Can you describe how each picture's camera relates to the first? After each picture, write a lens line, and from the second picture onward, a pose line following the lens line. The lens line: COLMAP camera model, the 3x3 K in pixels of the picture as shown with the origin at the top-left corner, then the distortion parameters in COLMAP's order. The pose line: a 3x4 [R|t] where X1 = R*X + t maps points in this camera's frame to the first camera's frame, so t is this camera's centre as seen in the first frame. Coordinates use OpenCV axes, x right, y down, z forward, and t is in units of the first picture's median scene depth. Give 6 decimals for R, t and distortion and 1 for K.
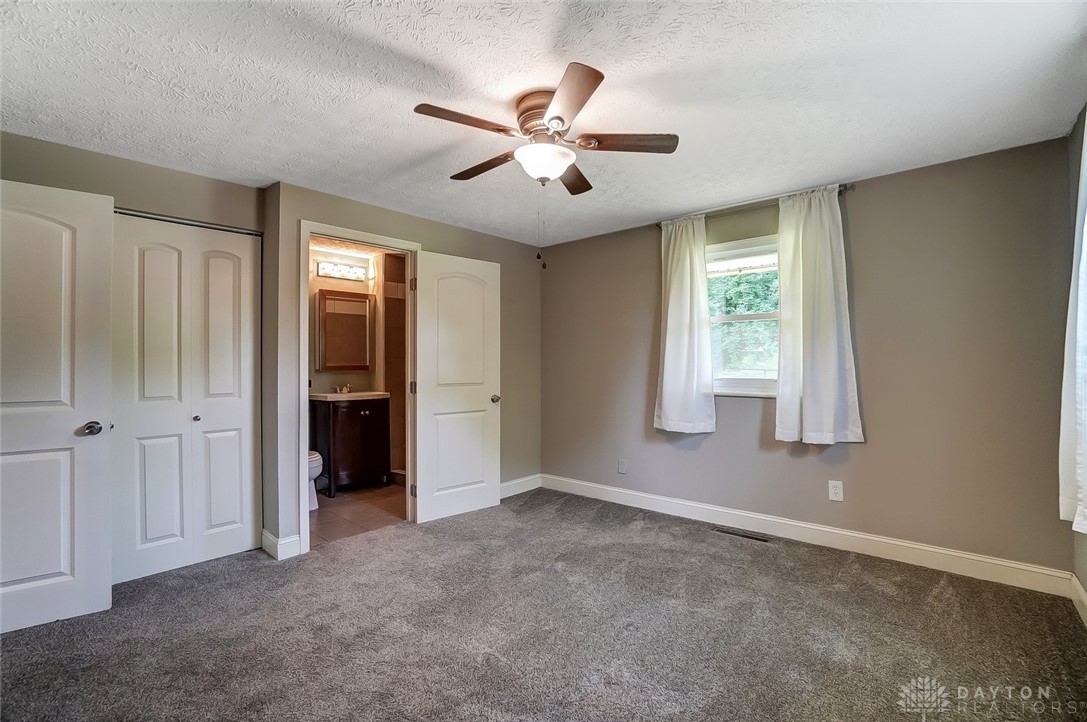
lens RADIAL K [[491.4, 0, 527.6], [0, 491.4, 362.5], [0, 0, 1]] dist [-0.002297, 0.000025]
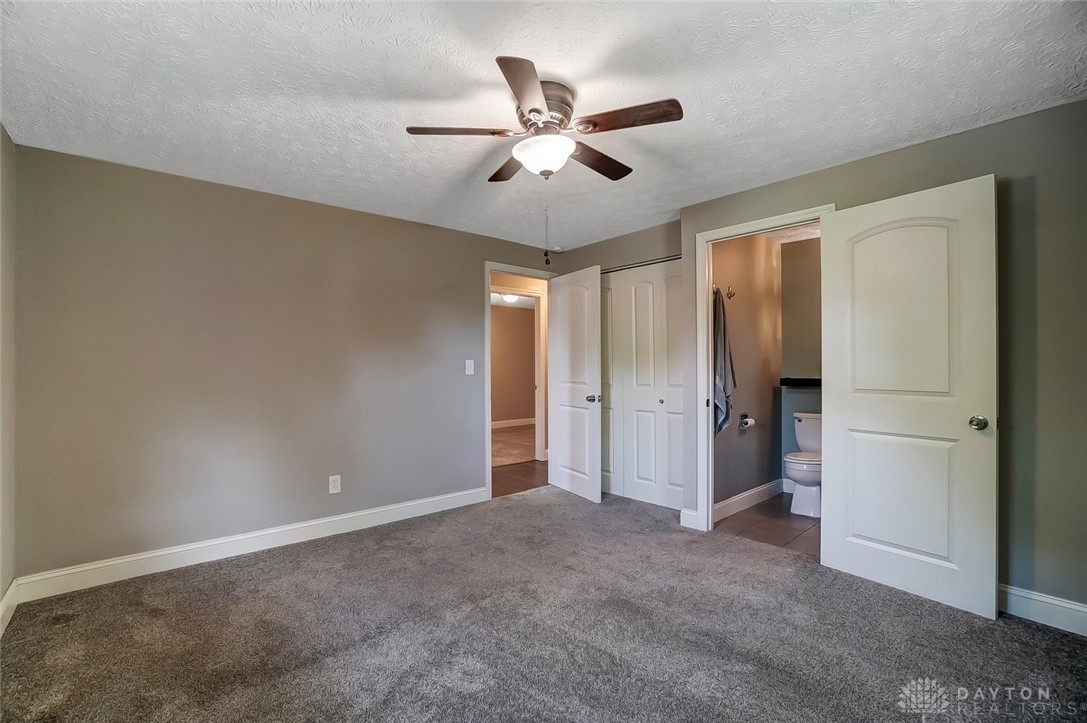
lens RADIAL K [[500.9, 0, 553.1], [0, 500.9, 366.0], [0, 0, 1]] dist [0.015039, 0.000393]
pose [[-0.064652, 0.003750, -0.997901, 0.669991], [0.006264, 0.999975, 0.003352, 0.006416], [0.997888, -0.006034, -0.064674, 0.695731]]
